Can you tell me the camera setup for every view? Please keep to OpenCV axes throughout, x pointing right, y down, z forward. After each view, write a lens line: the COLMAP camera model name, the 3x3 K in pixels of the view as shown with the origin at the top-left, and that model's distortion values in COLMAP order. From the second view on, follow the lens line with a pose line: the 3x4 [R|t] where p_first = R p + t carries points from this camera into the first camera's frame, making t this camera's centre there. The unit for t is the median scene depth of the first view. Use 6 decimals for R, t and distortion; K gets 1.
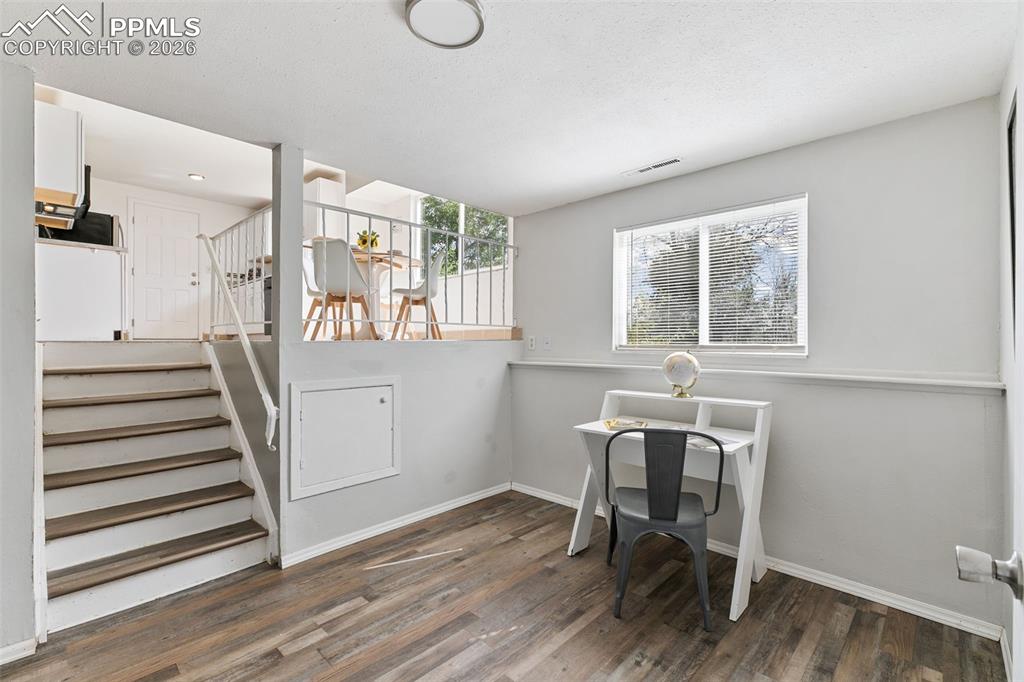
lens RADIAL K [[462.3, 0, 510.1], [0, 462.3, 338.4], [0, 0, 1]] dist [0.004807, -0.000348]
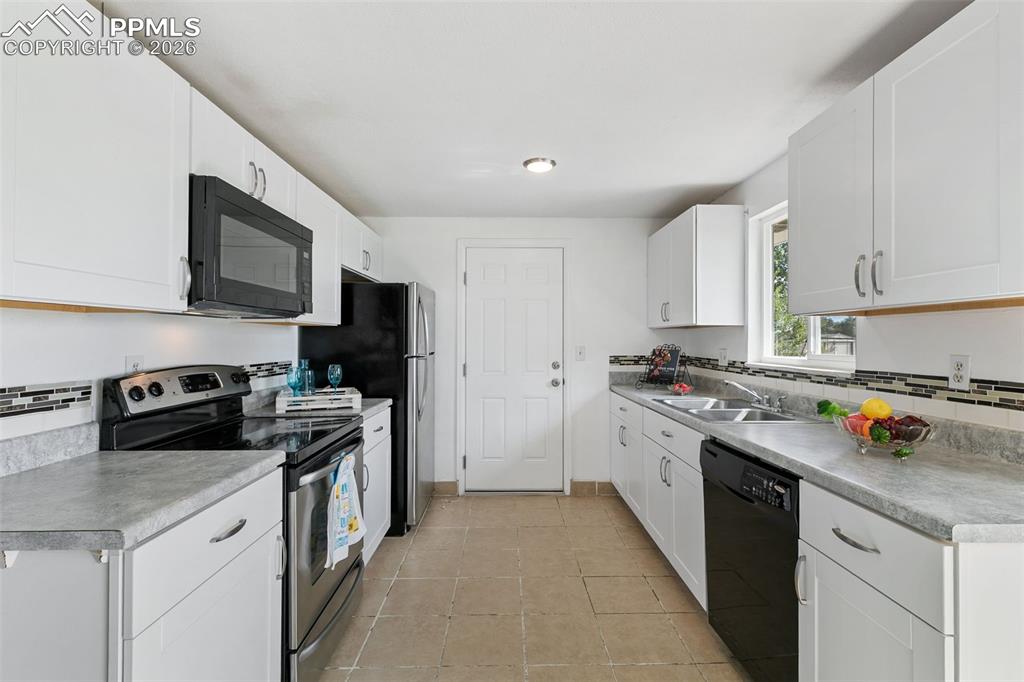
lens RADIAL K [[462.3, 0, 510.1], [0, 462.3, 338.4], [0, 0, 1]] dist [0.004807, -0.000348]
pose [[0.703940, -0.002806, -0.710254, -0.378915], [0.006198, 0.999978, 0.002193, -0.183295], [0.710233, -0.005946, 0.703942, 0.647786]]
